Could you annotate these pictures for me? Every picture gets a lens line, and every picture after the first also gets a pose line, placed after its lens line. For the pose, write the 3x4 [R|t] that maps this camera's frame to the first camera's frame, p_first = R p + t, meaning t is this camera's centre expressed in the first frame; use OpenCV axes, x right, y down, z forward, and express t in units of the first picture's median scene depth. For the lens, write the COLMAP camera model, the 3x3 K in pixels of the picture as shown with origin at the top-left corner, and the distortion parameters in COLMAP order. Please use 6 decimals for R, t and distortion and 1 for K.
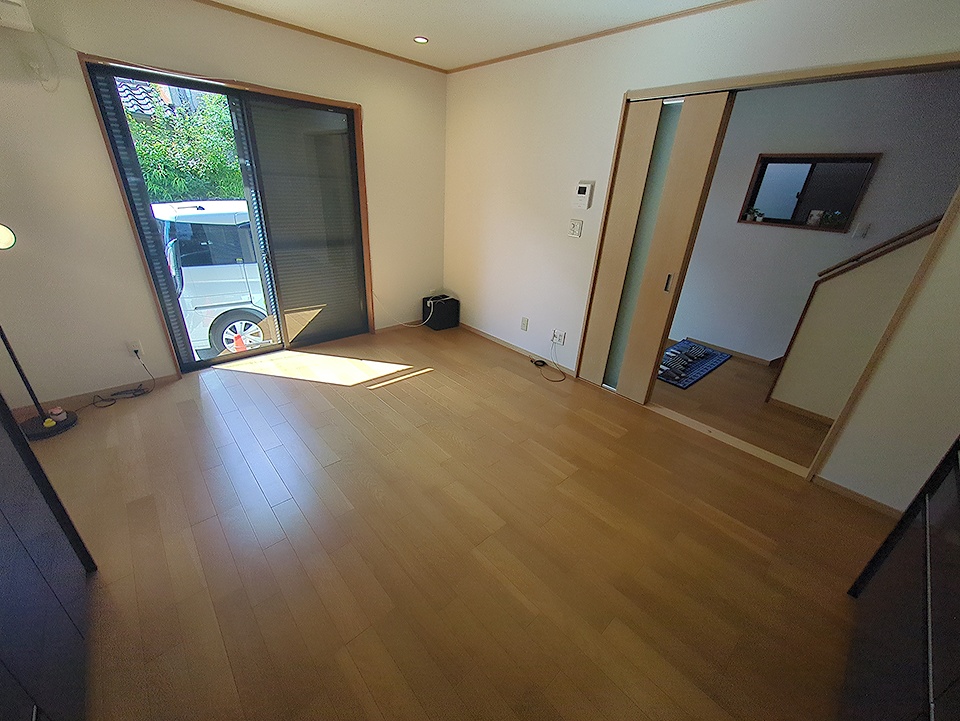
lens RADIAL K [[378.9, 0, 479.1], [0, 378.9, 356.8], [0, 0, 1]] dist [-0.002420, 0.000943]
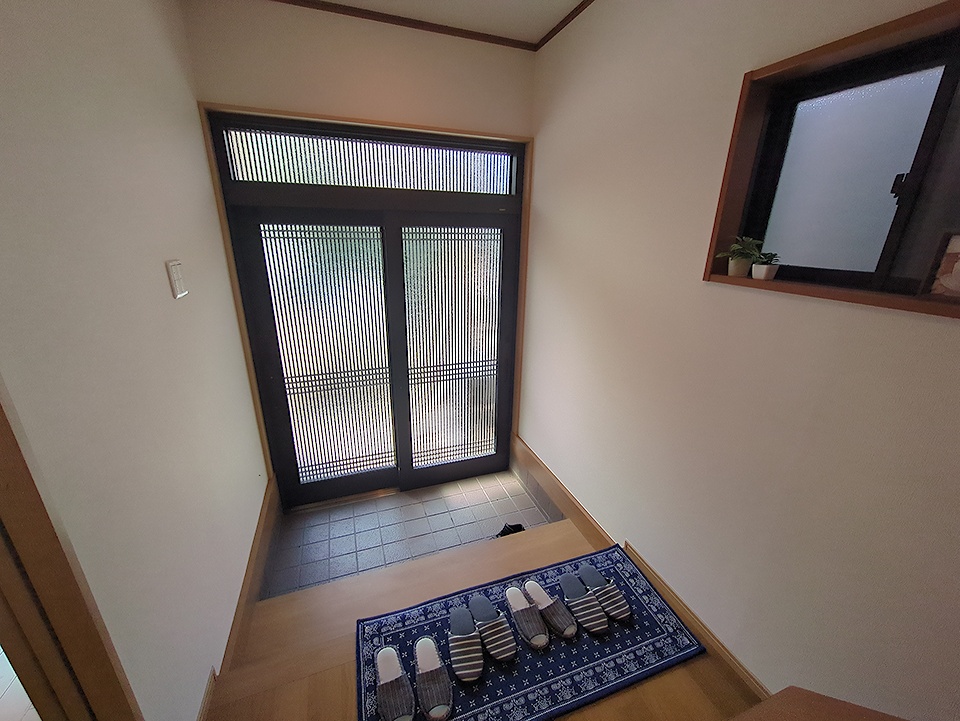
lens RADIAL K [[378.9, 0, 482.7], [0, 378.9, 360.8], [0, 0, 1]] dist [-0.002420, 0.000943]
pose [[0.921395, 0.086512, -0.378875, 0.647048], [-0.128629, 0.987847, -0.087252, -0.230674], [0.366722, 0.129128, 0.921326, 0.627247]]
